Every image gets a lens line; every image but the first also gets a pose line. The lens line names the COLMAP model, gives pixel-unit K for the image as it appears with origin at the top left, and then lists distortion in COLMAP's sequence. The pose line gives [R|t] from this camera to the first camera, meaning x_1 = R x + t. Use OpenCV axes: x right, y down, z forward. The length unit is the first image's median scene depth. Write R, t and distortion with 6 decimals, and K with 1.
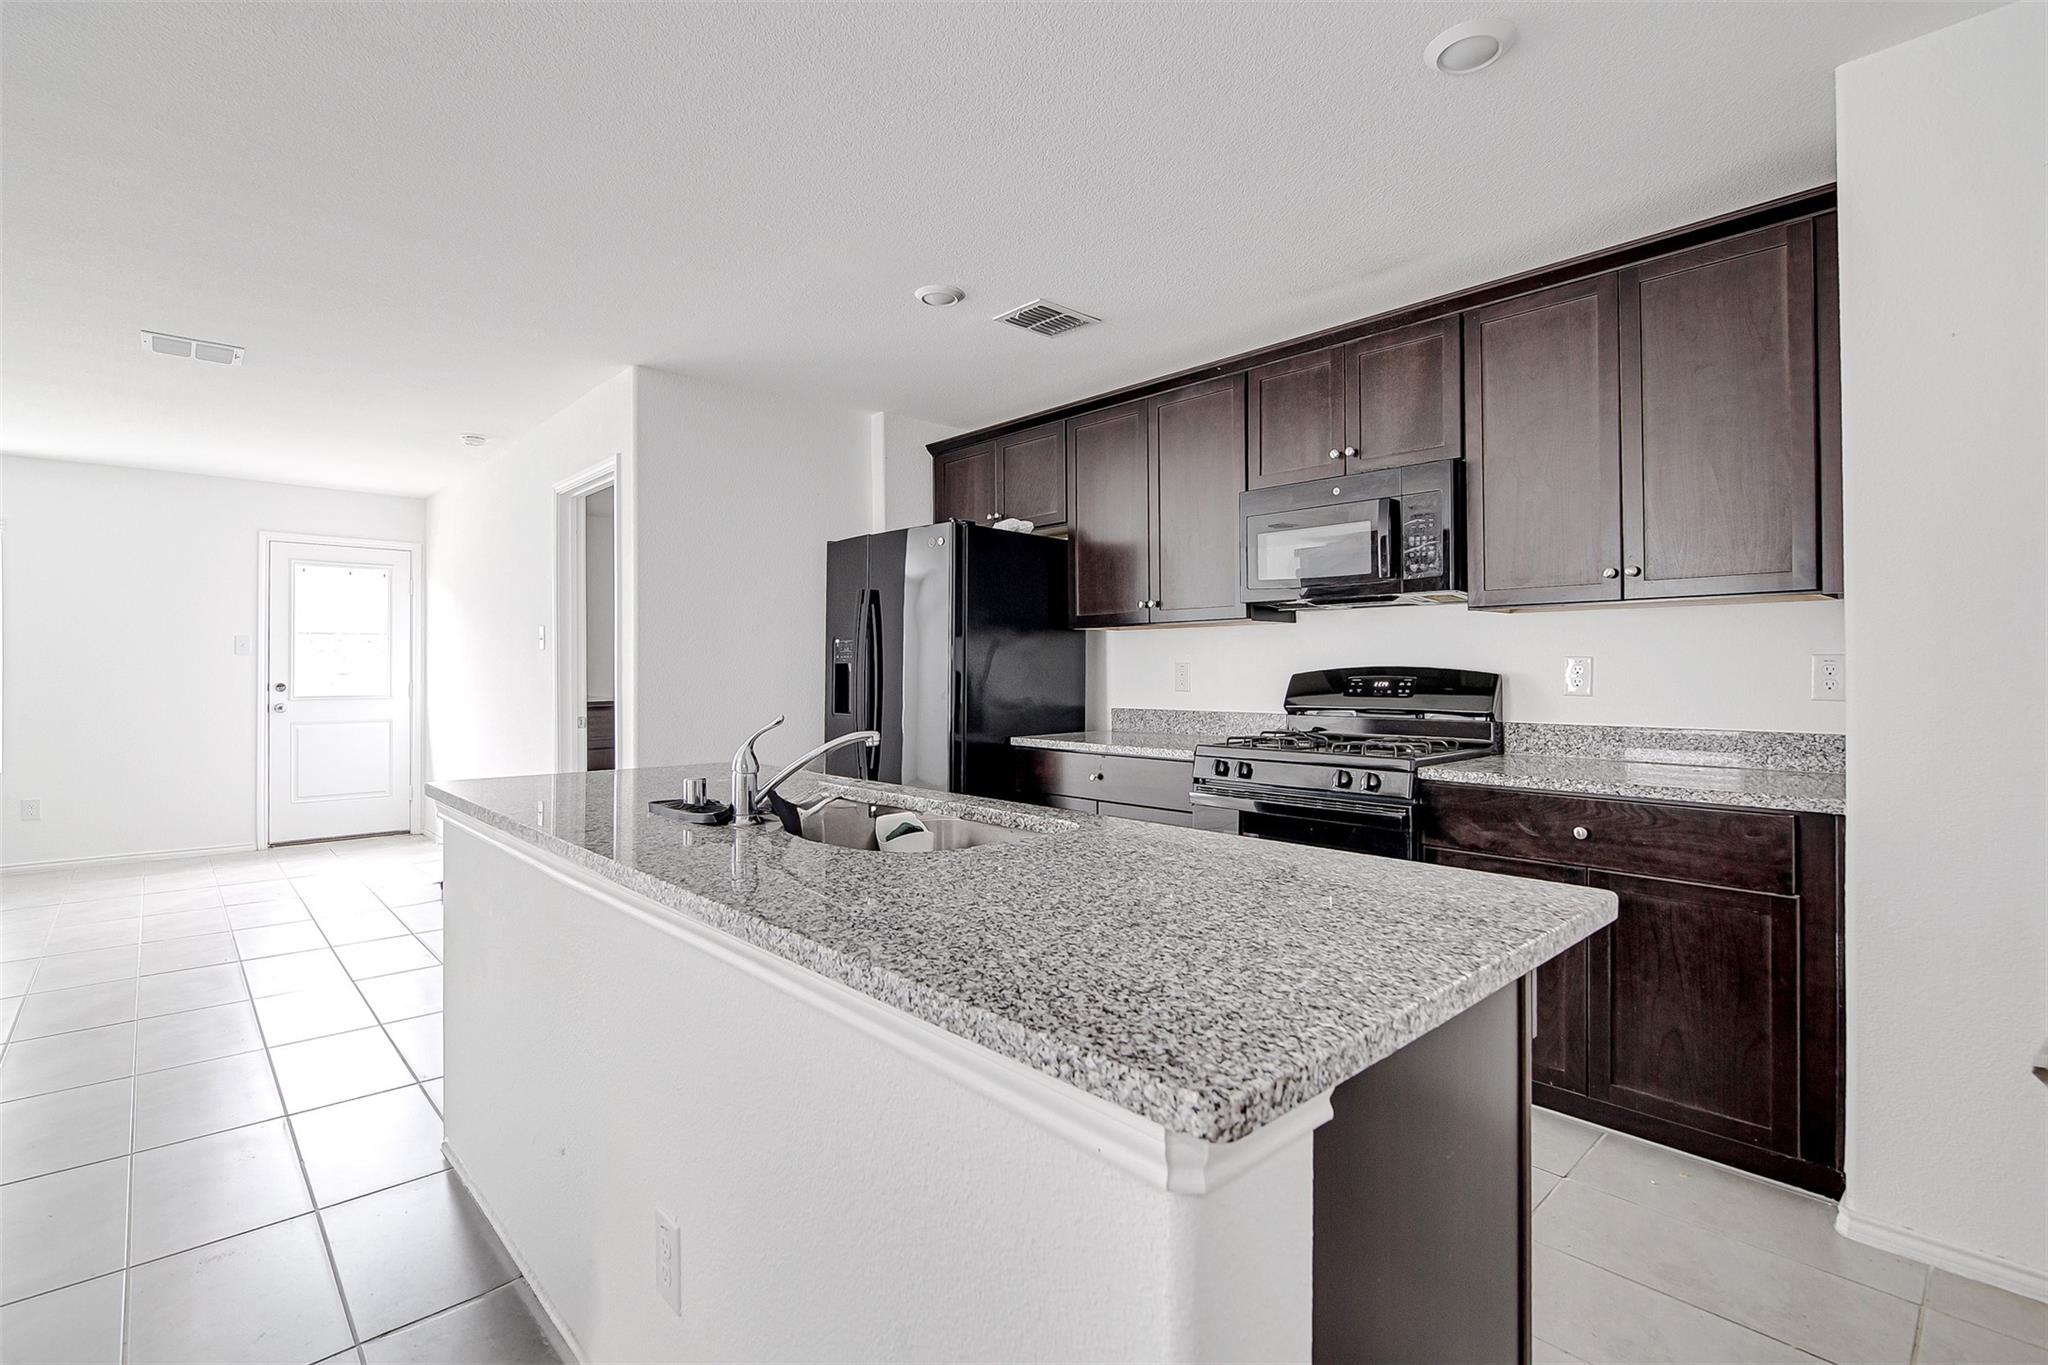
lens RADIAL K [[942.2, 0, 1035.6], [0, 942.2, 664.0], [0, 0, 1]] dist [-0.022687, 0.002405]
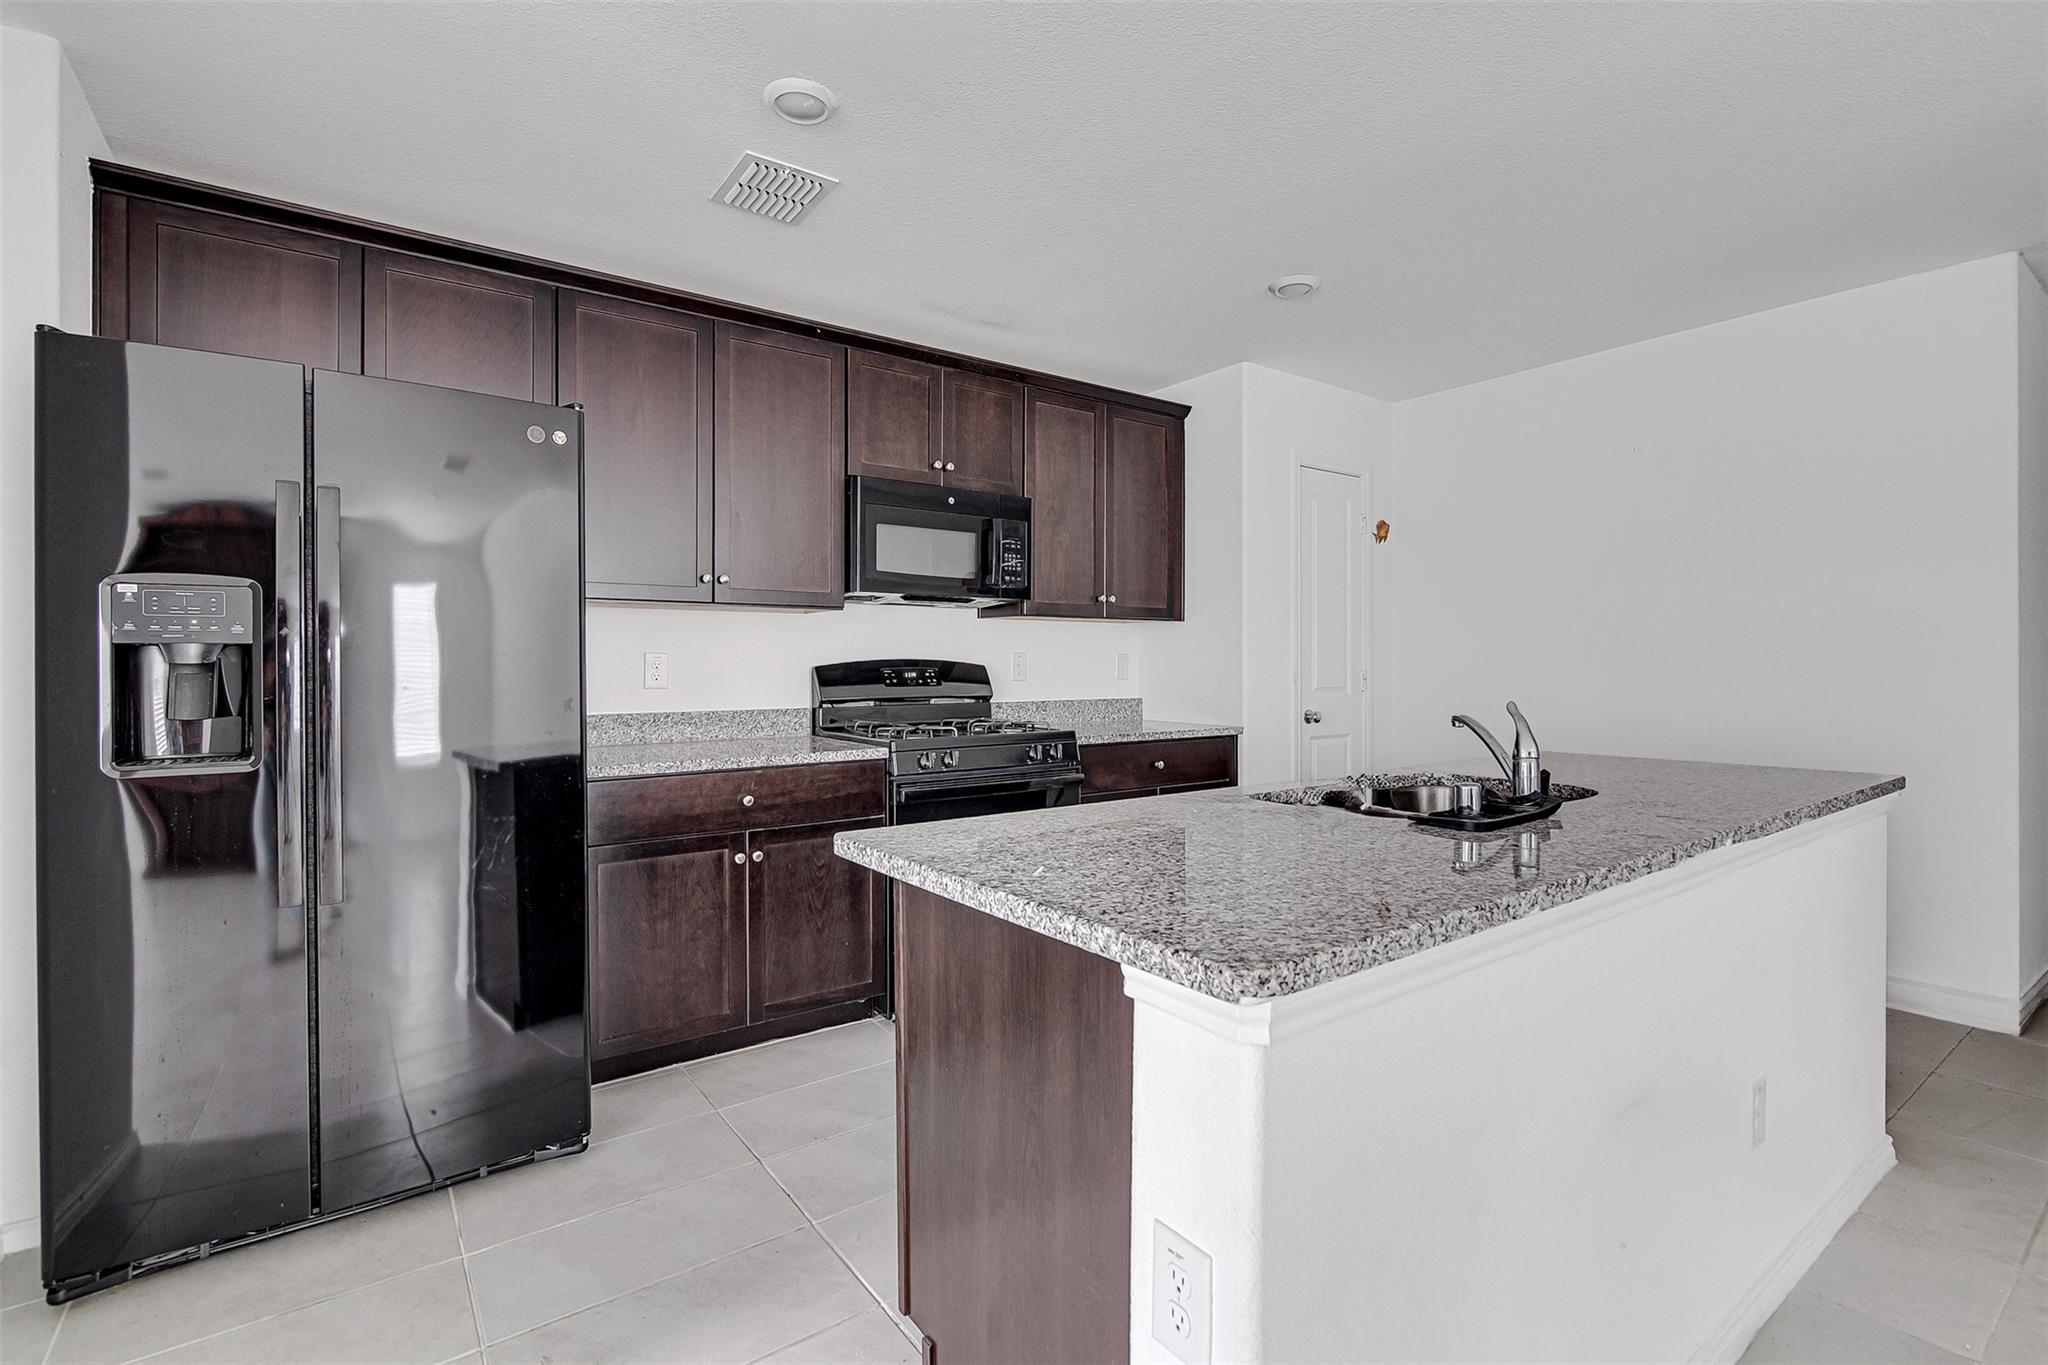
lens RADIAL K [[942.2, 0, 1010.6], [0, 942.2, 679.0], [0, 0, 1]] dist [-0.022687, 0.002405]
pose [[0.134183, -0.014361, 0.990852, -0.739636], [-0.003502, 0.999882, 0.014966, 0.009298], [-0.990950, -0.005478, 0.134117, 0.740048]]
